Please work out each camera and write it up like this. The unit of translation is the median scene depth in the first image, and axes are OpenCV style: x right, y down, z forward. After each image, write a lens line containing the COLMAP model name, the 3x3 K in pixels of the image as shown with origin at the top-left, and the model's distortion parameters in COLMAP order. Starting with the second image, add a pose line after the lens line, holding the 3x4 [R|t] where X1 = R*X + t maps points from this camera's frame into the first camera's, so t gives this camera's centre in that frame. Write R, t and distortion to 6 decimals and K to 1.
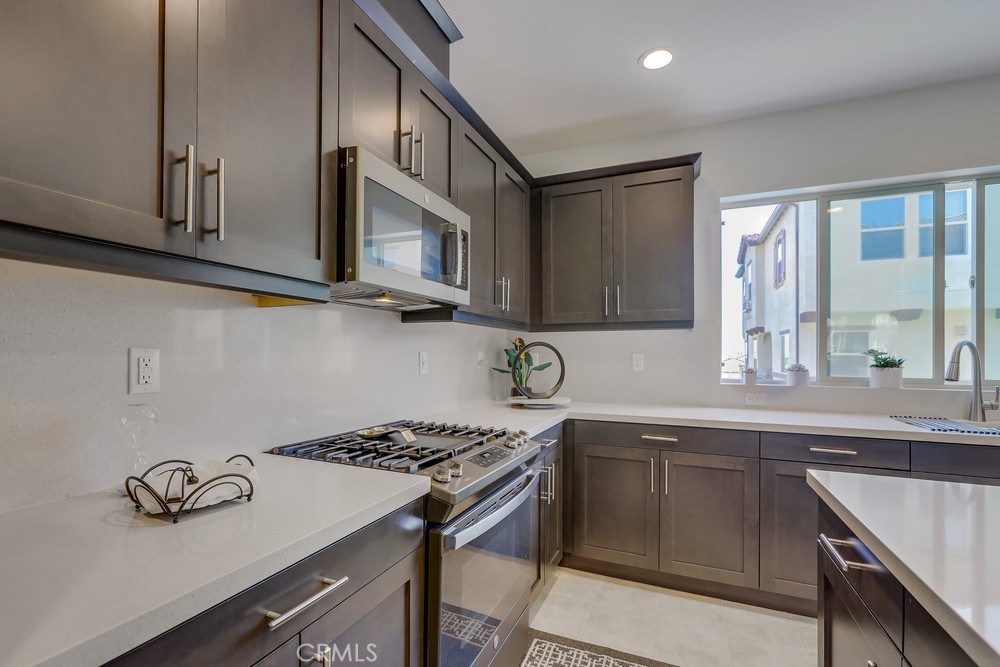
lens RADIAL K [[447.7, 0, 497.9], [0, 447.7, 351.4], [0, 0, 1]] dist [-0.000797, -0.000033]
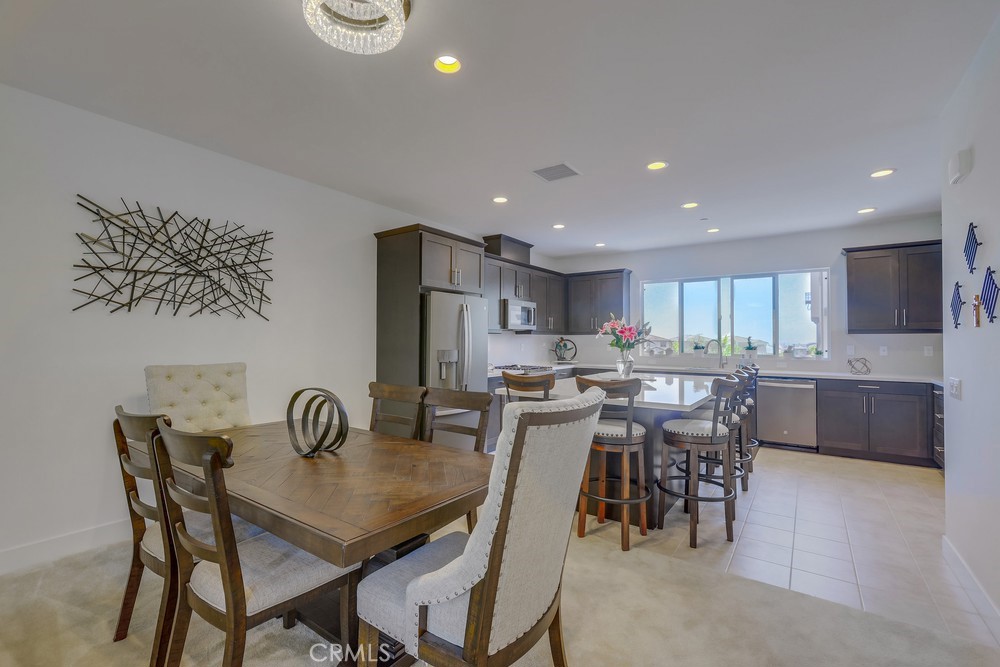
lens RADIAL K [[447.7, 0, 497.2], [0, 447.7, 329.9], [0, 0, 1]] dist [-0.000797, -0.000033]
pose [[0.976242, -0.007107, -0.216567, 0.278603], [0.003810, 0.999871, -0.015634, -0.037287], [0.216650, 0.014438, 0.976143, -1.712669]]
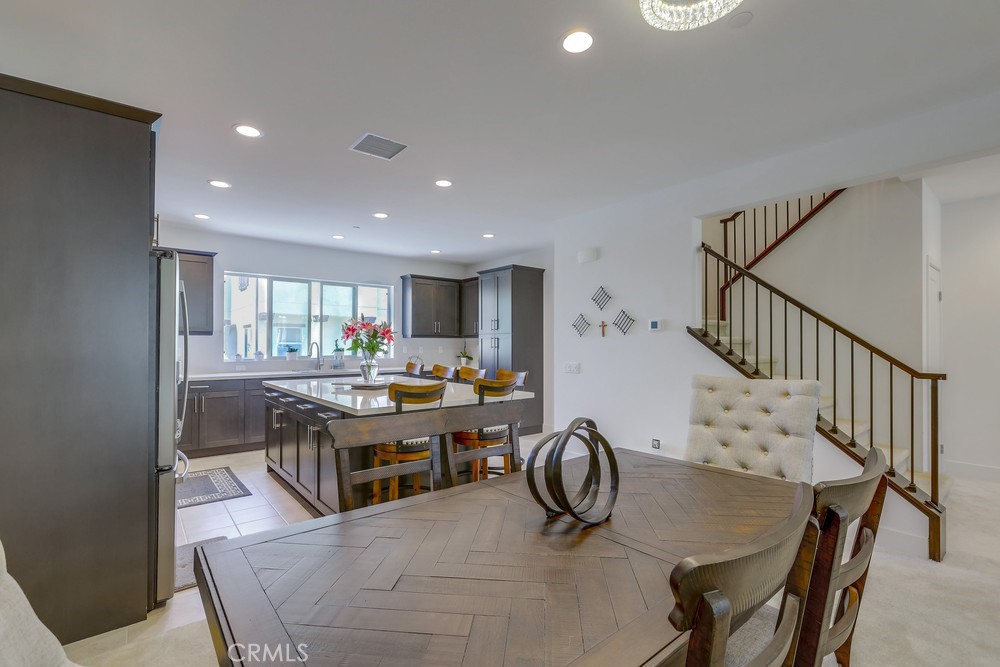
lens RADIAL K [[447.7, 0, 500.3], [0, 447.7, 338.3], [0, 0, 1]] dist [-0.000797, -0.000033]
pose [[0.463018, 0.008215, 0.886311, -0.778378], [-0.007095, 0.999959, -0.005562, -0.033036], [-0.886320, -0.003713, 0.463058, -1.144320]]
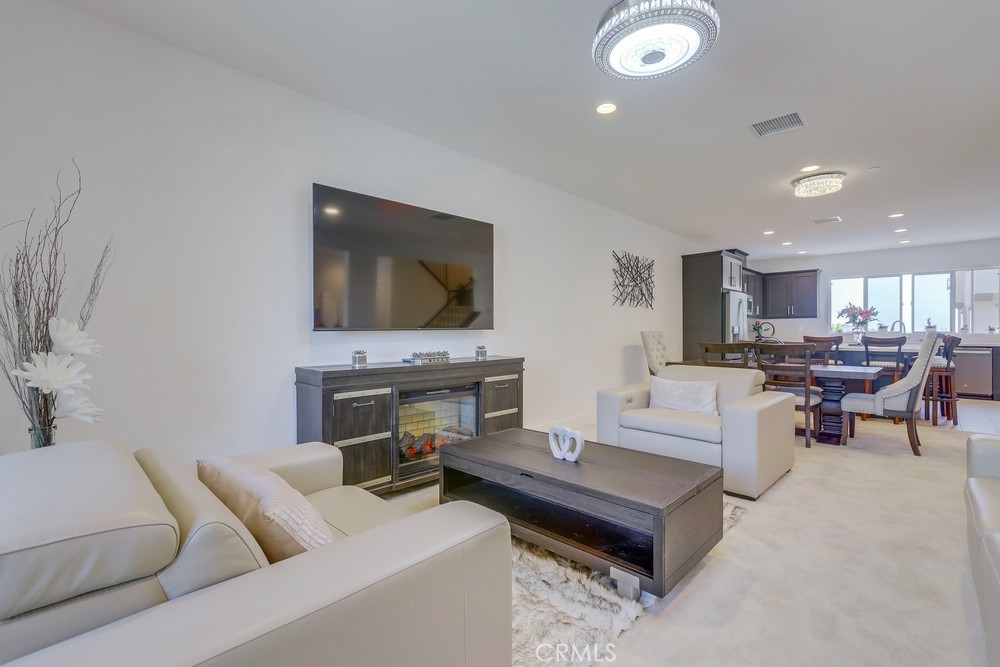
lens RADIAL K [[447.7, 0, 498.9], [0, 447.7, 332.4], [0, 0, 1]] dist [-0.000797, -0.000033]
pose [[0.929318, -0.006670, -0.369221, -0.583999], [0.010035, 0.999924, 0.007193, 0.011725], [0.369145, -0.010390, 0.929314, -3.163678]]
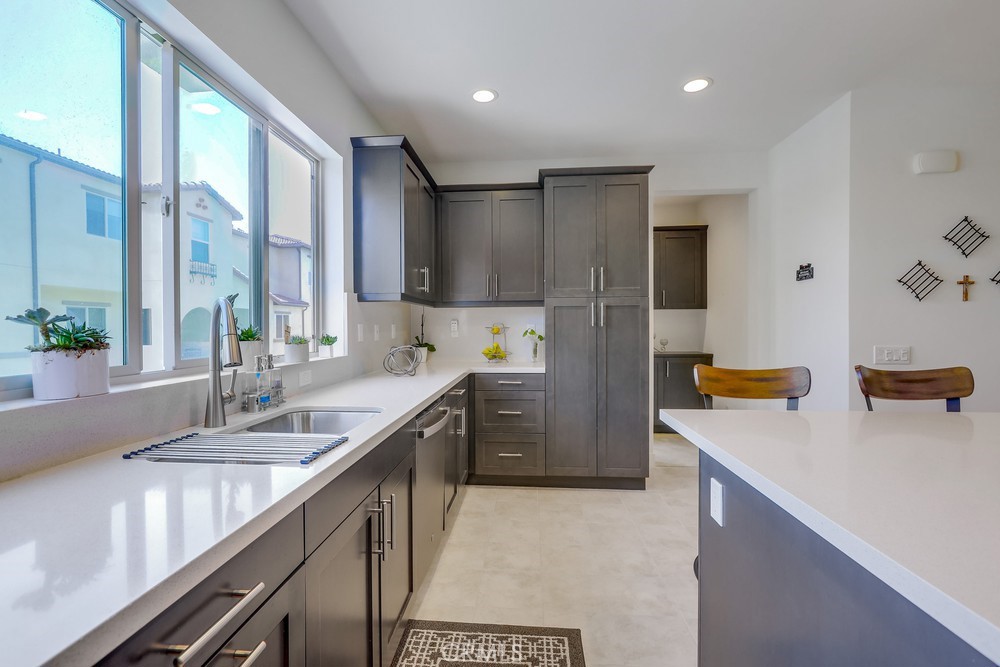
lens RADIAL K [[447.7, 0, 498.0], [0, 447.7, 332.7], [0, 0, 1]] dist [-0.000797, -0.000033]
pose [[-0.318547, -0.017661, 0.947742, 0.319109], [-0.004877, 0.999844, 0.016992, 0.011446], [-0.947894, 0.000791, -0.318584, 0.728460]]
